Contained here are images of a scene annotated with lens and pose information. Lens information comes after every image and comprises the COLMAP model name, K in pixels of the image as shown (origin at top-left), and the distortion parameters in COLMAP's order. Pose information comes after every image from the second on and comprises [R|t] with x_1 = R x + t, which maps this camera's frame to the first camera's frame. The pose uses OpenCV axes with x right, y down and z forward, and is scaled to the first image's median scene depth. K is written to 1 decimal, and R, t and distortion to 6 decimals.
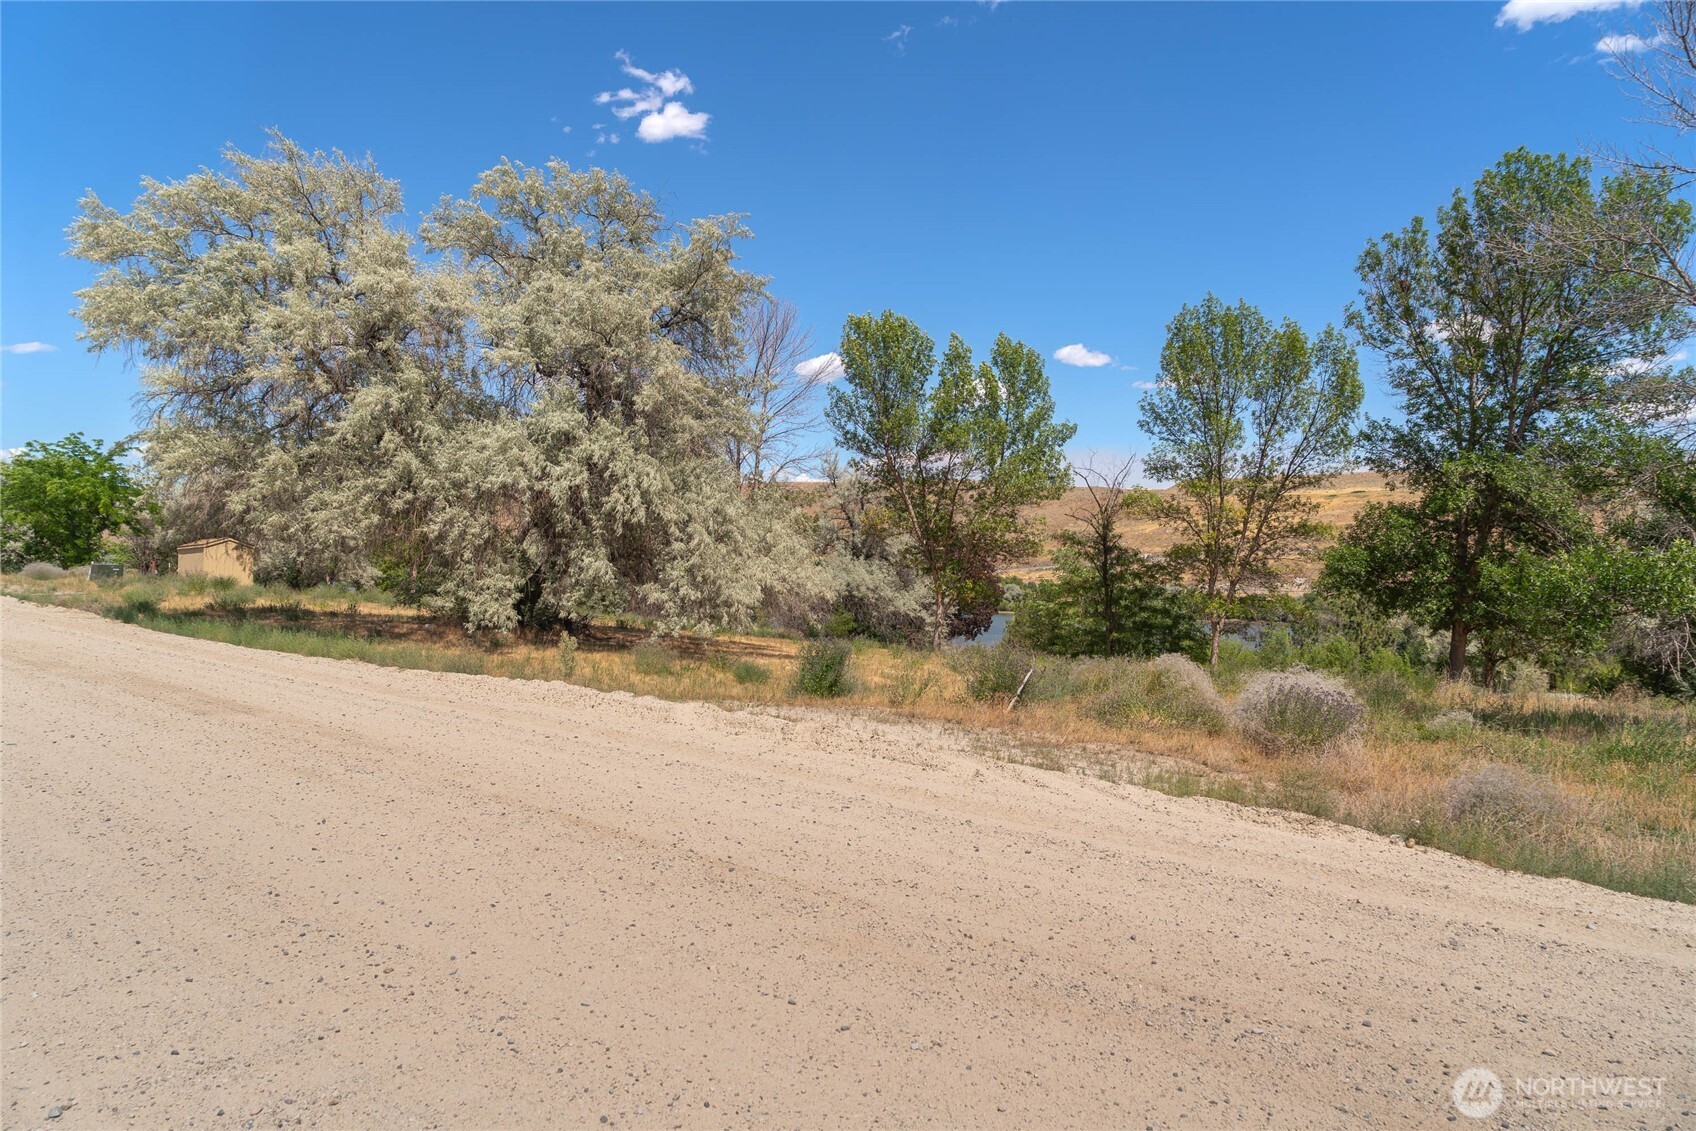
lens RADIAL K [[1153.2, 0, 844.0], [0, 1153.2, 542.1], [0, 0, 1]] dist [-0.024067, 0.004797]
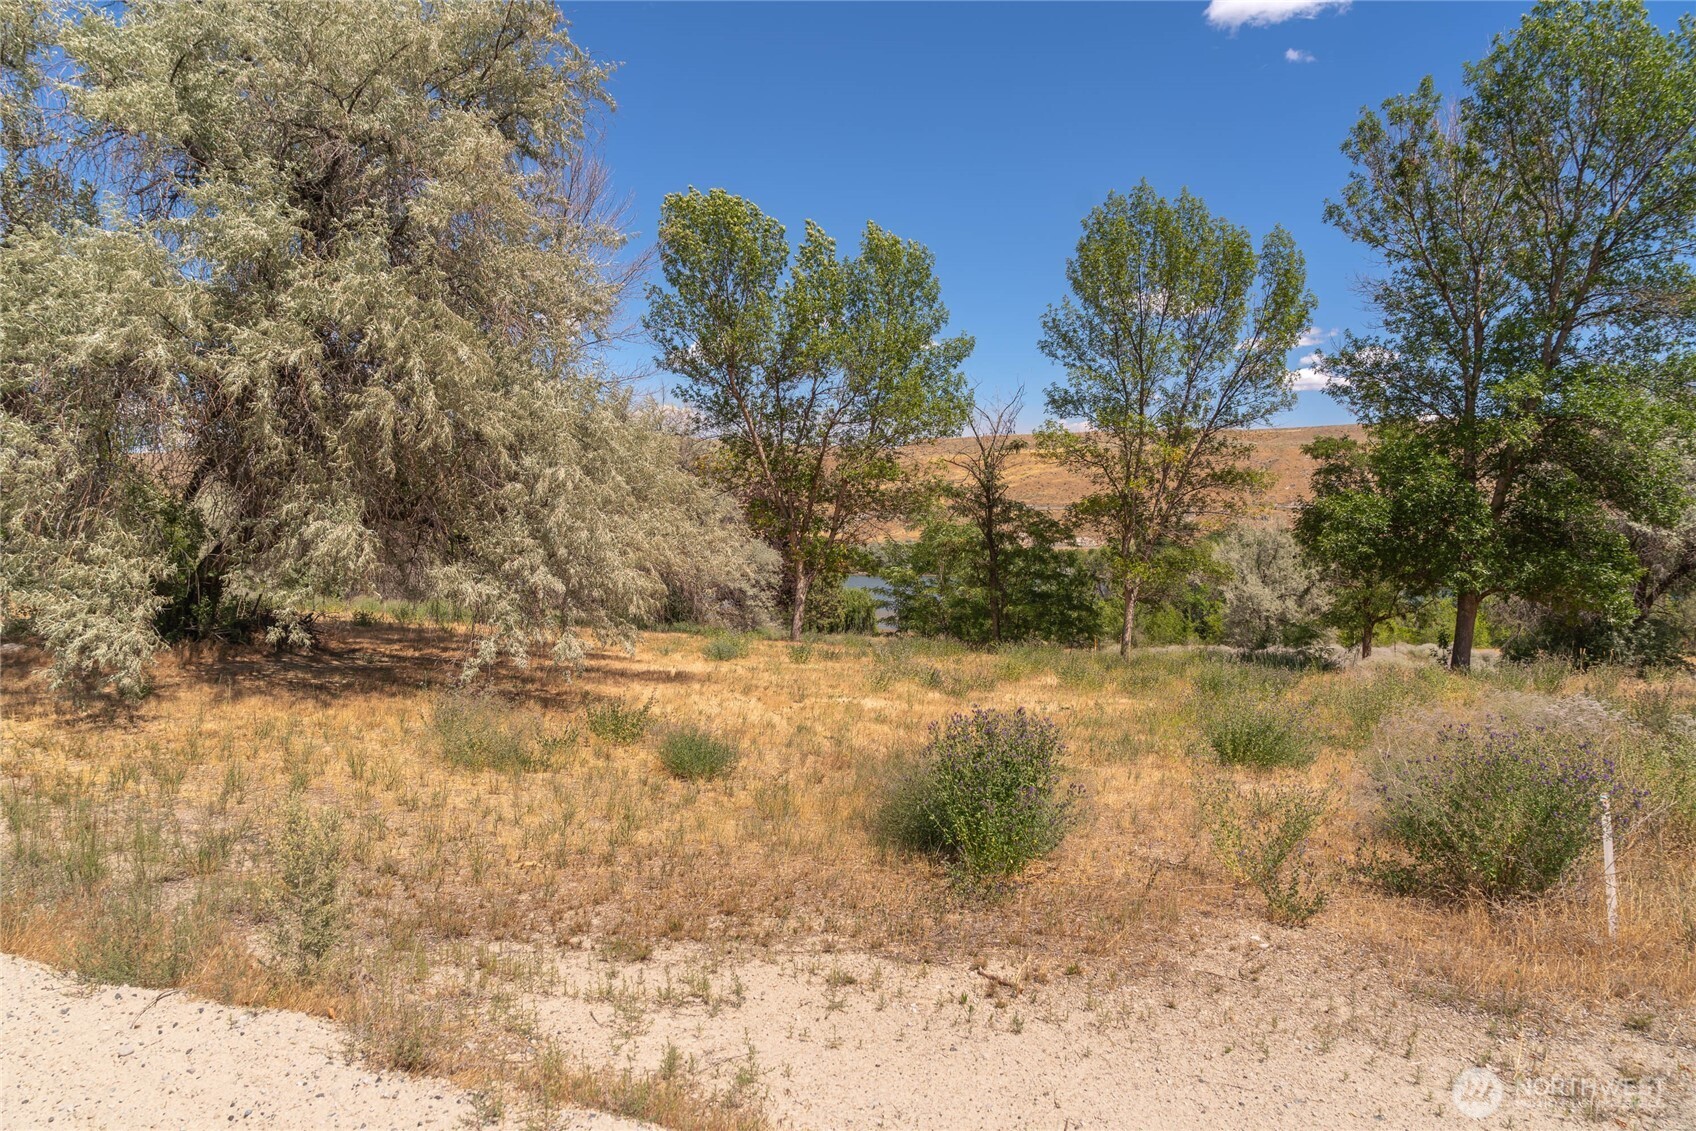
lens RADIAL K [[1126.1, 0, 848.0], [0, 1126.1, 565.5], [0, 0, 1]] dist [-0.030370, 0.002414]
pose [[0.970086, -0.021076, 0.241844, -0.068488], [0.007398, 0.998328, 0.057325, 0.004781], [-0.242647, -0.053821, 0.968620, 0.272262]]
